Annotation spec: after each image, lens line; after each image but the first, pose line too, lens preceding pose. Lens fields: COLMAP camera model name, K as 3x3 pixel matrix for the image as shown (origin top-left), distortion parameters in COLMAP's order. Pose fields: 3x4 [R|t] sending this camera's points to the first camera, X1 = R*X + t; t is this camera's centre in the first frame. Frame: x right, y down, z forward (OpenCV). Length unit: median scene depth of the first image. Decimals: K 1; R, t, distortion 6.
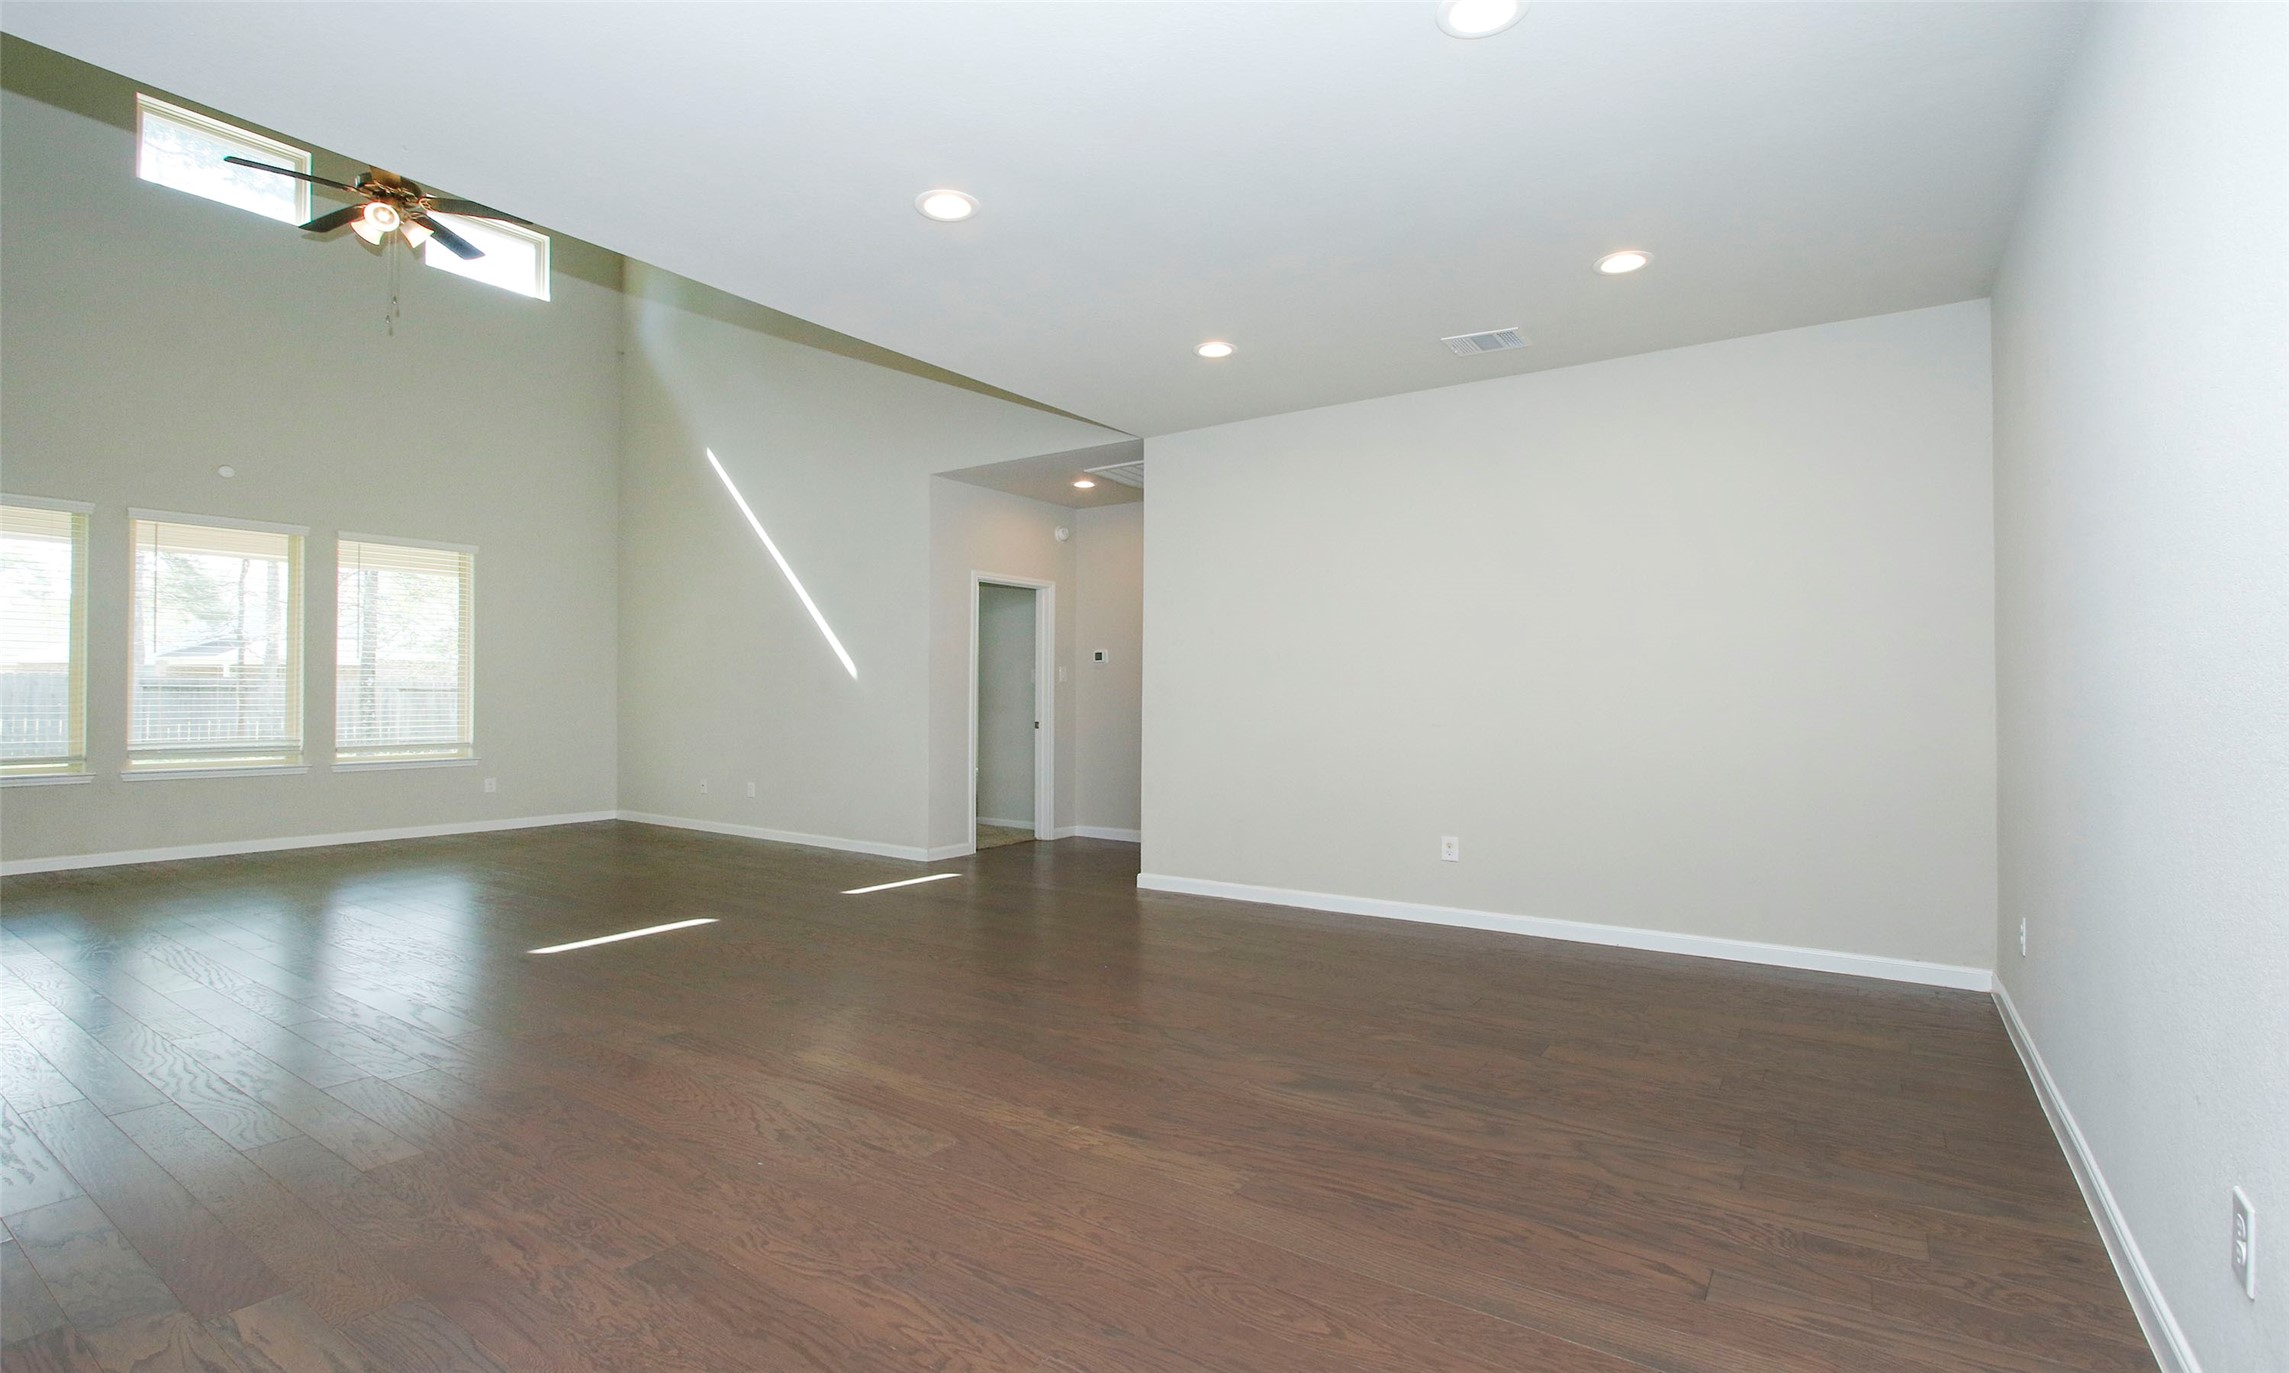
lens RADIAL K [[1053.2, 0, 1132.6], [0, 1053.2, 689.8], [0, 0, 1]] dist [-0.015375, -0.000696]
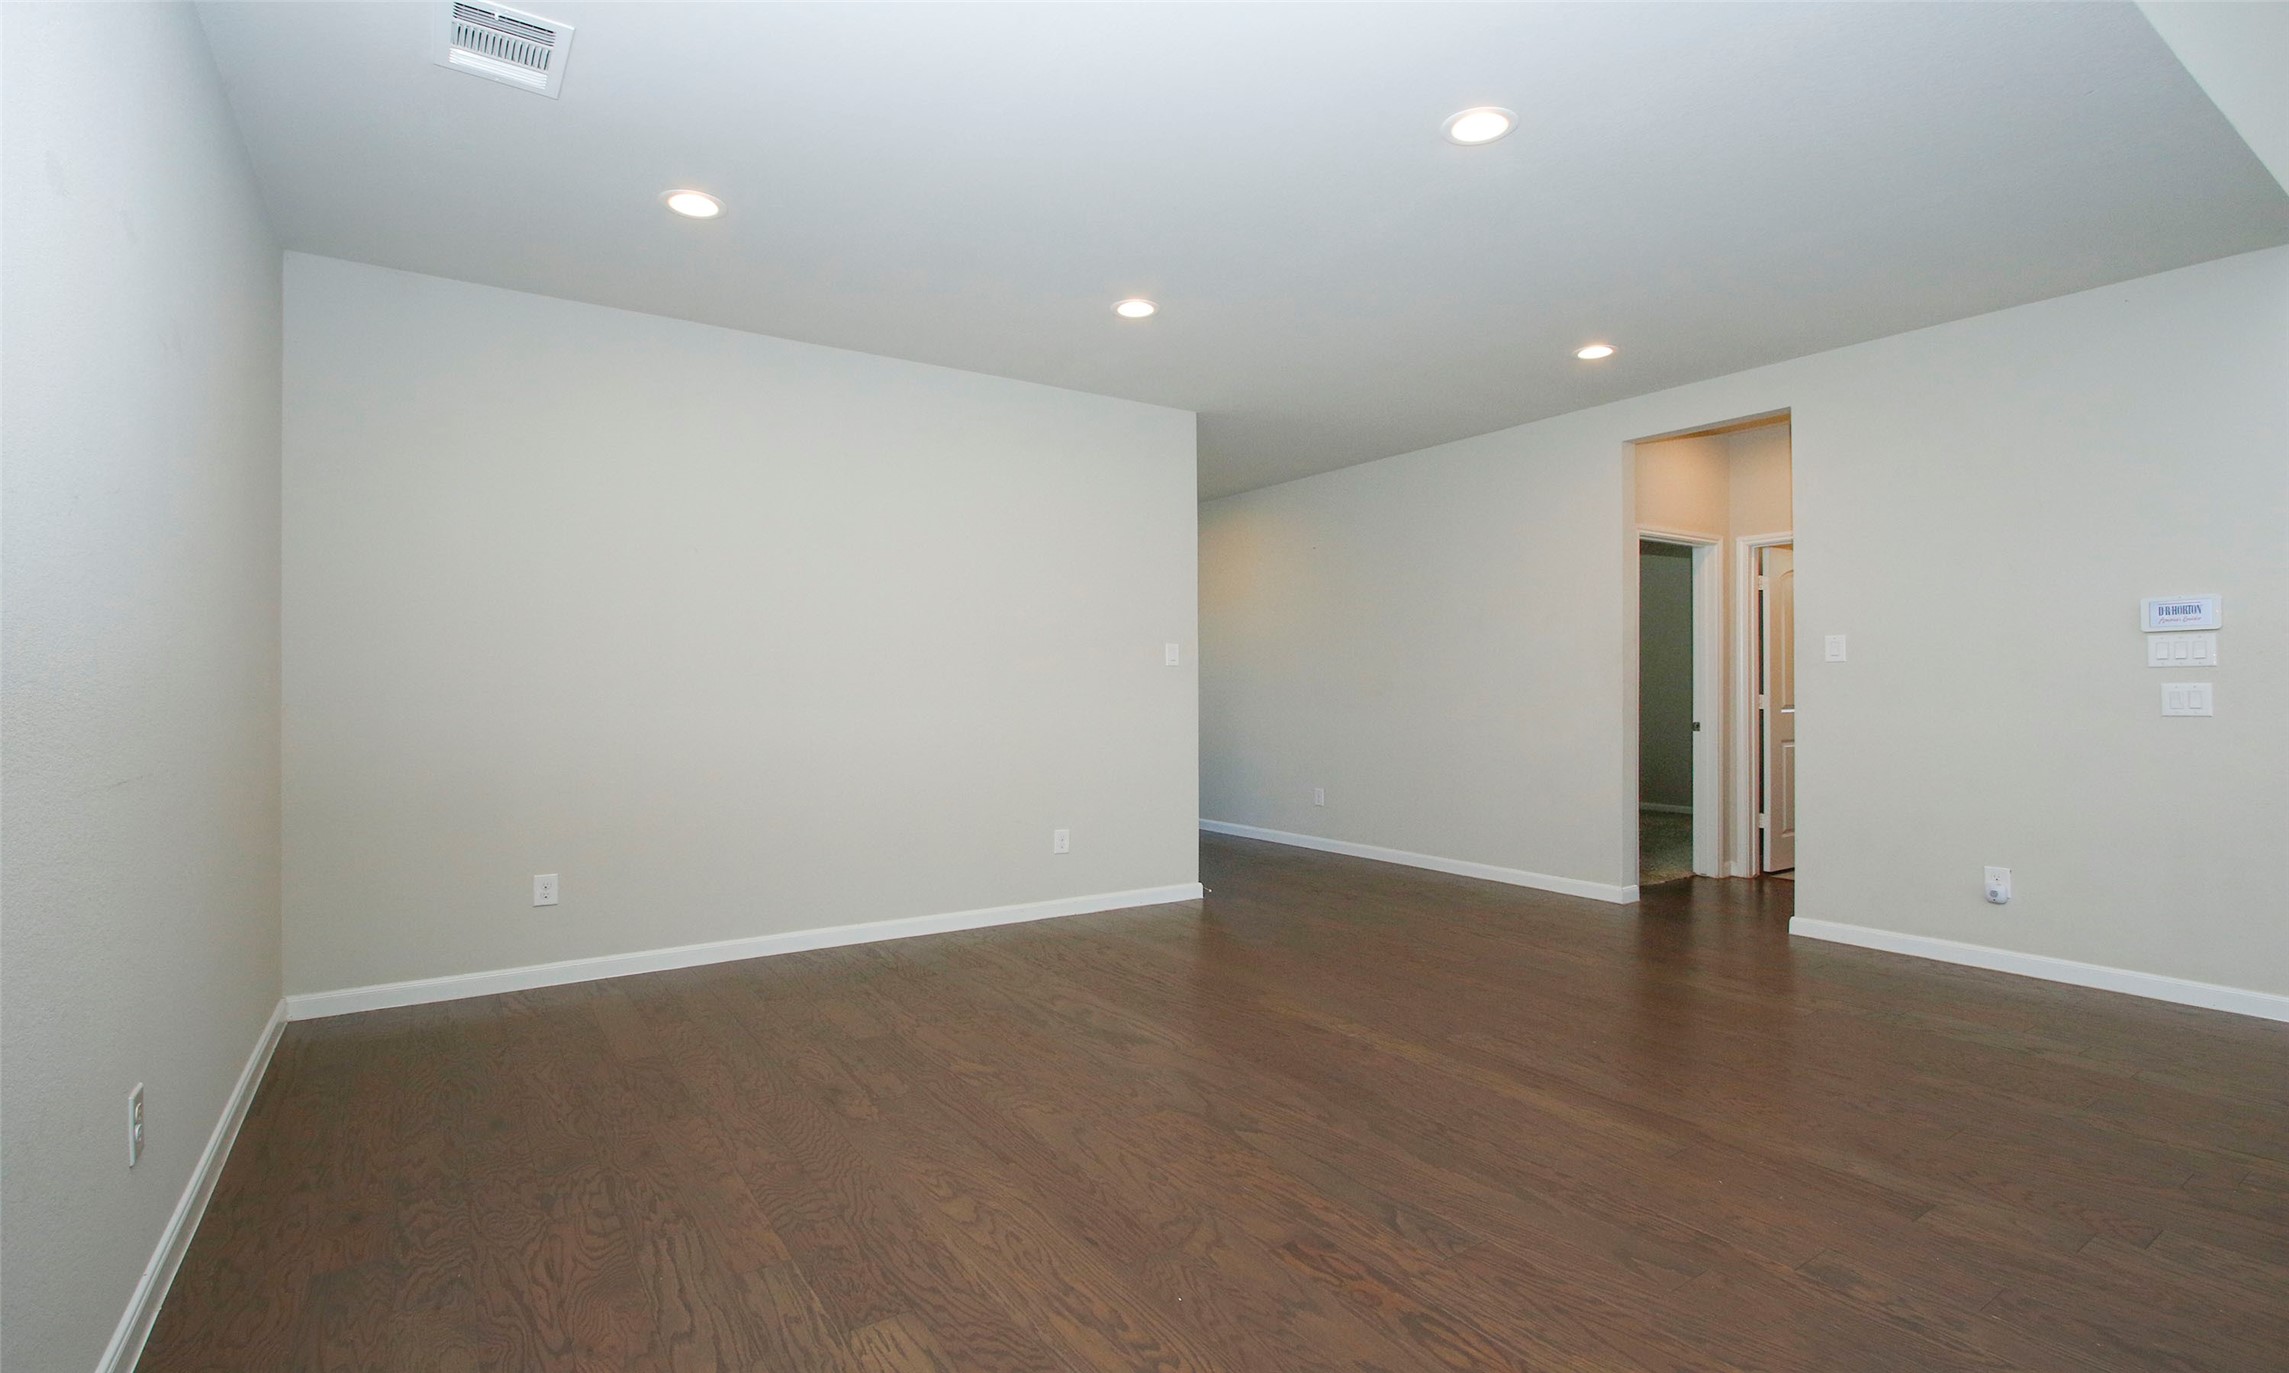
lens RADIAL K [[1053.2, 0, 1132.6], [0, 1053.2, 689.8], [0, 0, 1]] dist [-0.015375, -0.000696]
pose [[-0.932247, -0.002807, 0.361812, -0.228475], [-0.007365, 0.999910, -0.011220, 0.012668], [-0.361748, -0.013125, -0.932184, 1.961422]]
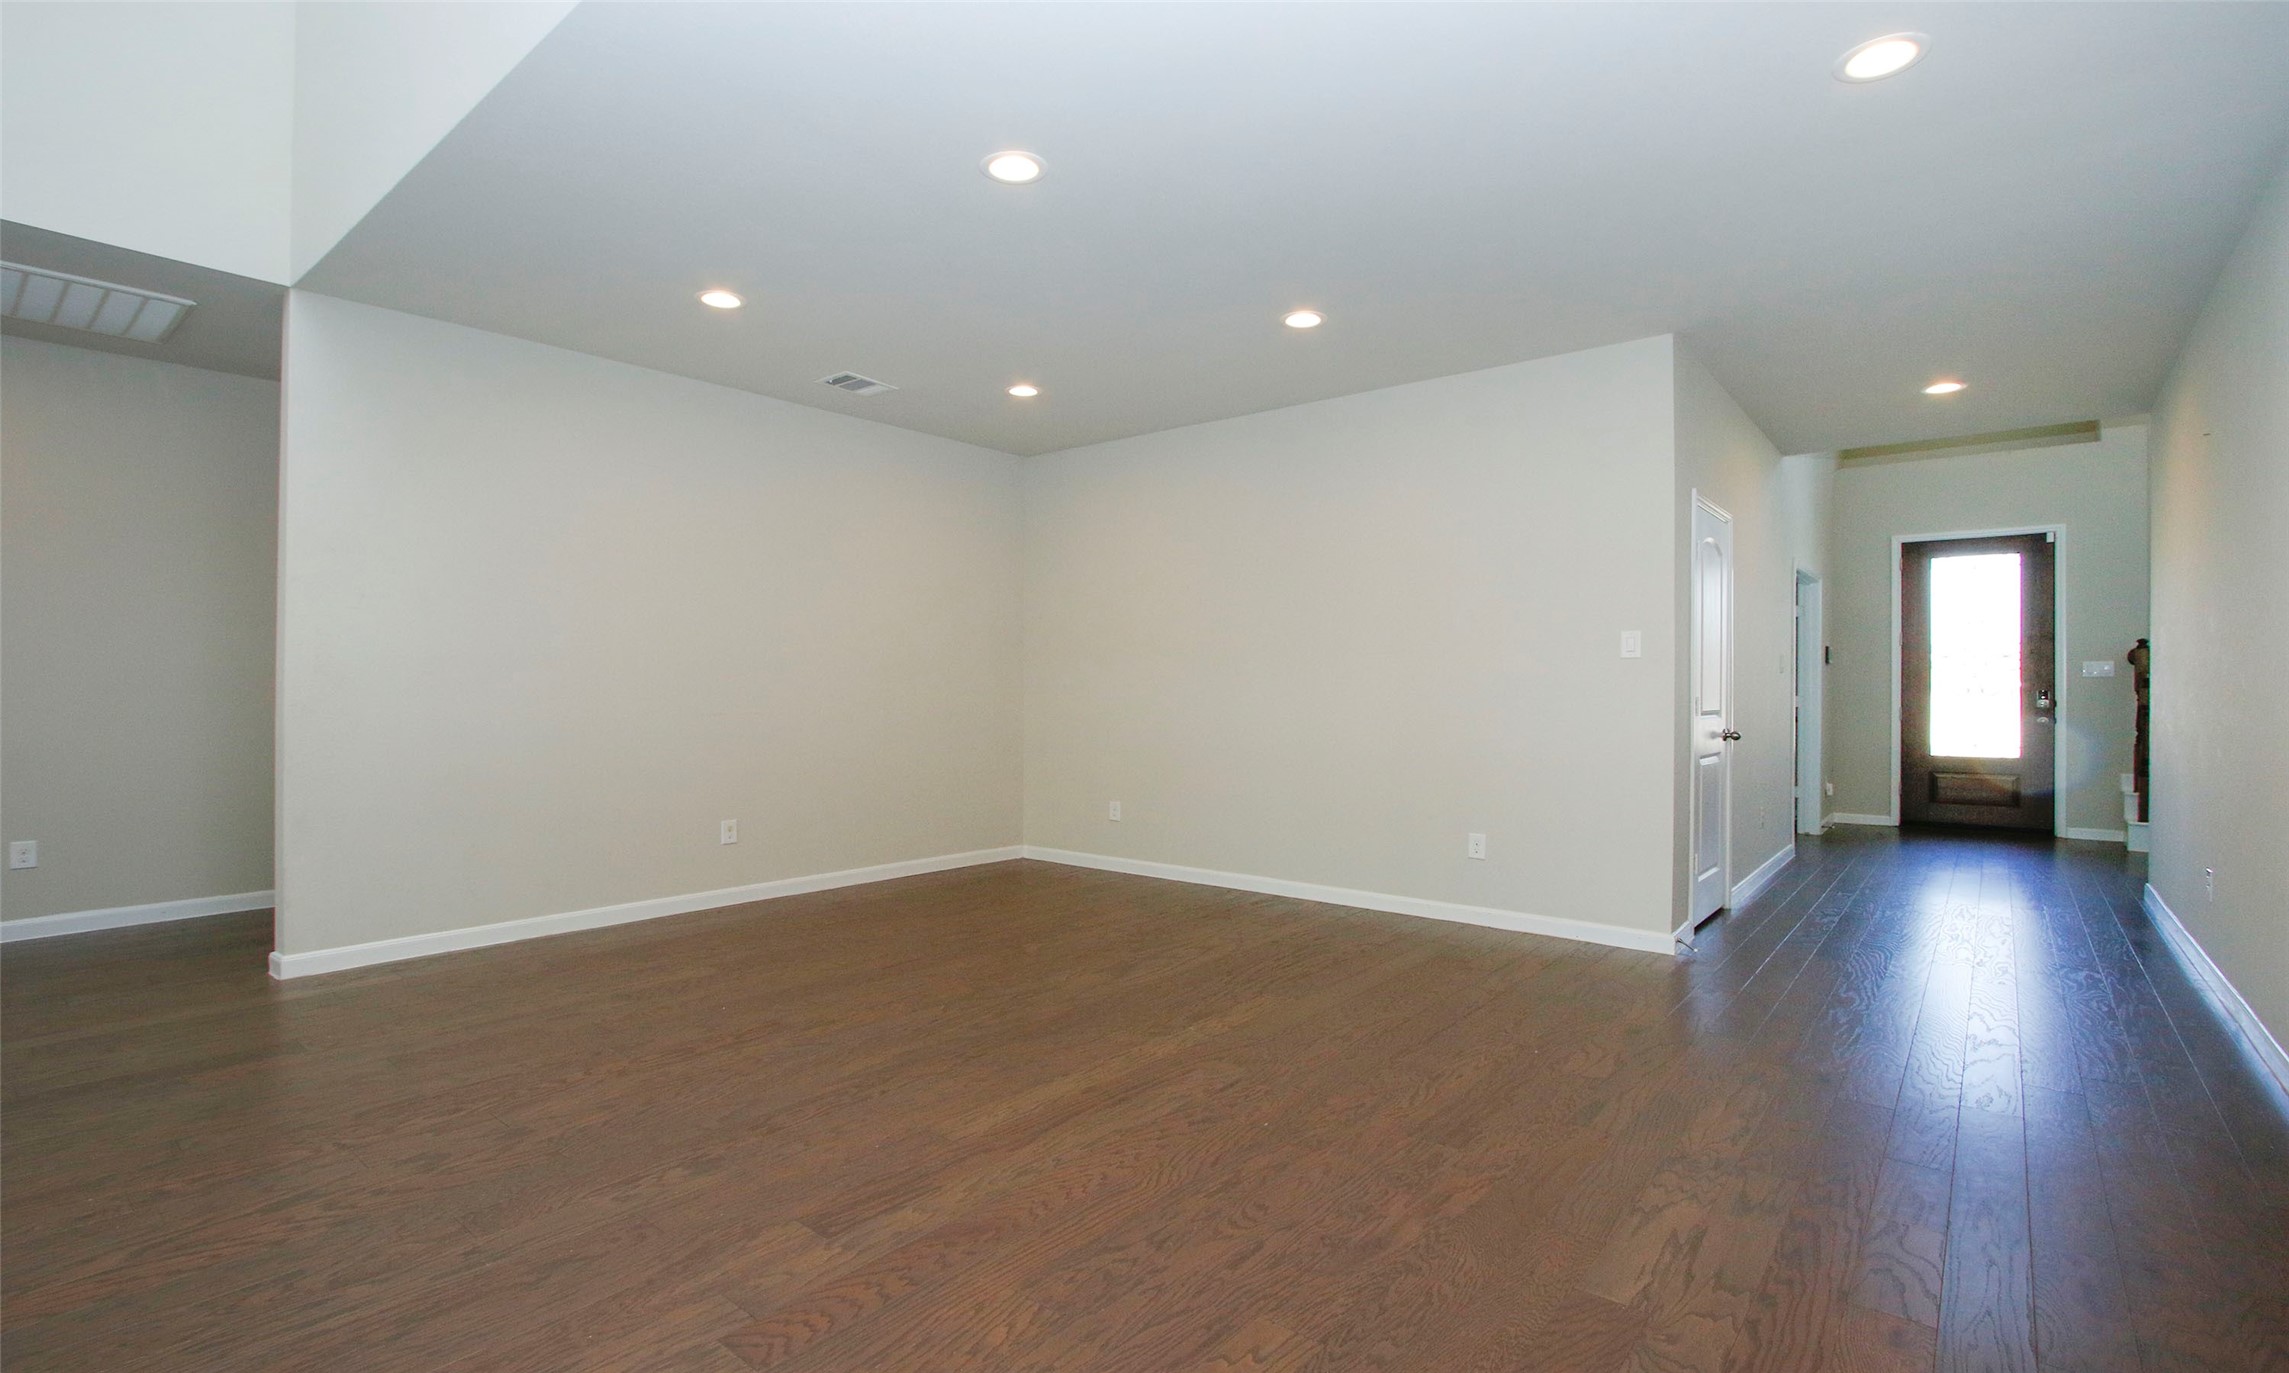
lens RADIAL K [[1053.2, 0, 1132.6], [0, 1053.2, 689.8], [0, 0, 1]] dist [-0.015375, -0.000696]
pose [[0.084174, -0.005791, 0.996434, -1.145874], [-0.016121, 0.999844, 0.007173, -0.003994], [-0.996321, -0.016668, 0.084068, 0.832254]]
